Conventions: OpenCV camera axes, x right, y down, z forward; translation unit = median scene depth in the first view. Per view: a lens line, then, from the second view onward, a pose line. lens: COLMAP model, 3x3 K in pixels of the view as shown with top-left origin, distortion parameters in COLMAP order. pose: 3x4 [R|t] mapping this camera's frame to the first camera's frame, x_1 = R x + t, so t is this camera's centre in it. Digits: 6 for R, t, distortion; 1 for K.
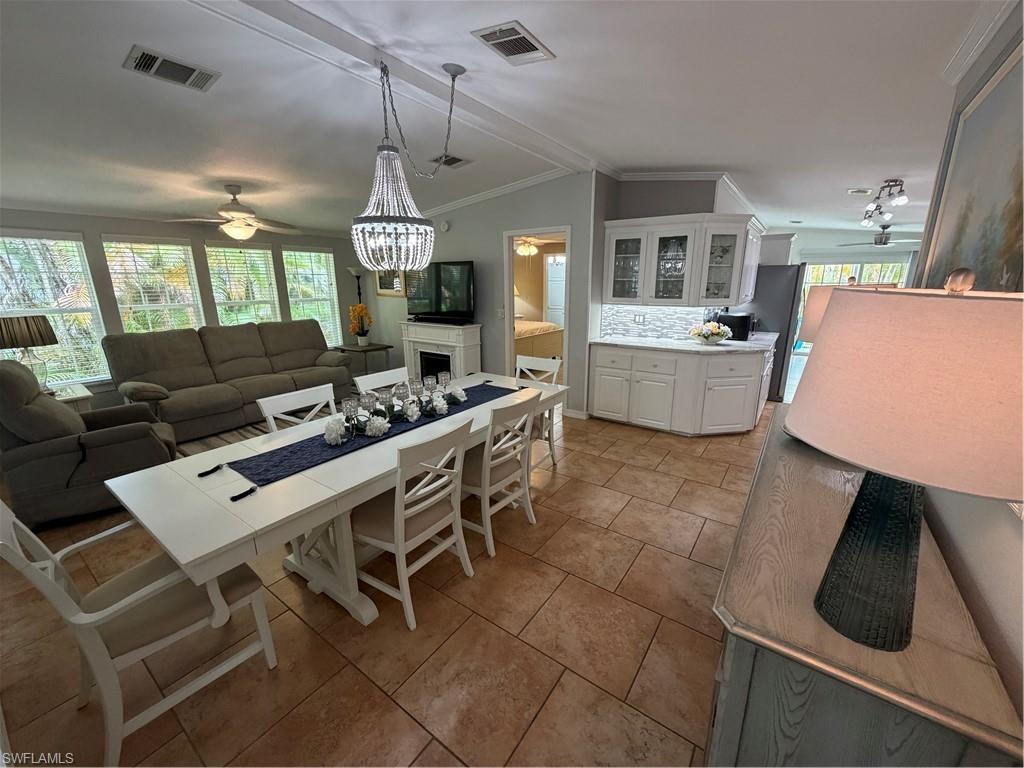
lens RADIAL K [[406.8, 0, 513.6], [0, 406.8, 382.7], [0, 0, 1]] dist [-0.000193, 0.000138]
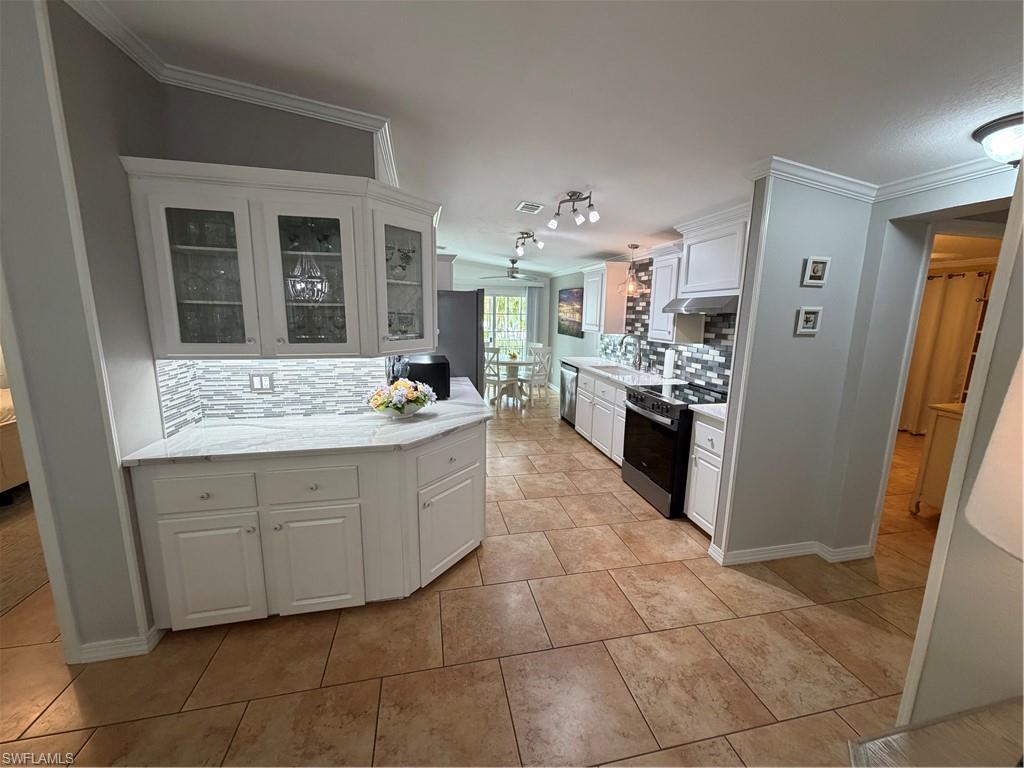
lens RADIAL K [[406.8, 0, 513.6], [0, 406.8, 382.7], [0, 0, 1]] dist [-0.000193, 0.000138]
pose [[0.672231, -0.113380, 0.731608, 0.172917], [0.162073, 0.986771, 0.004005, -0.122737], [-0.722383, 0.115882, 0.681714, 0.498066]]
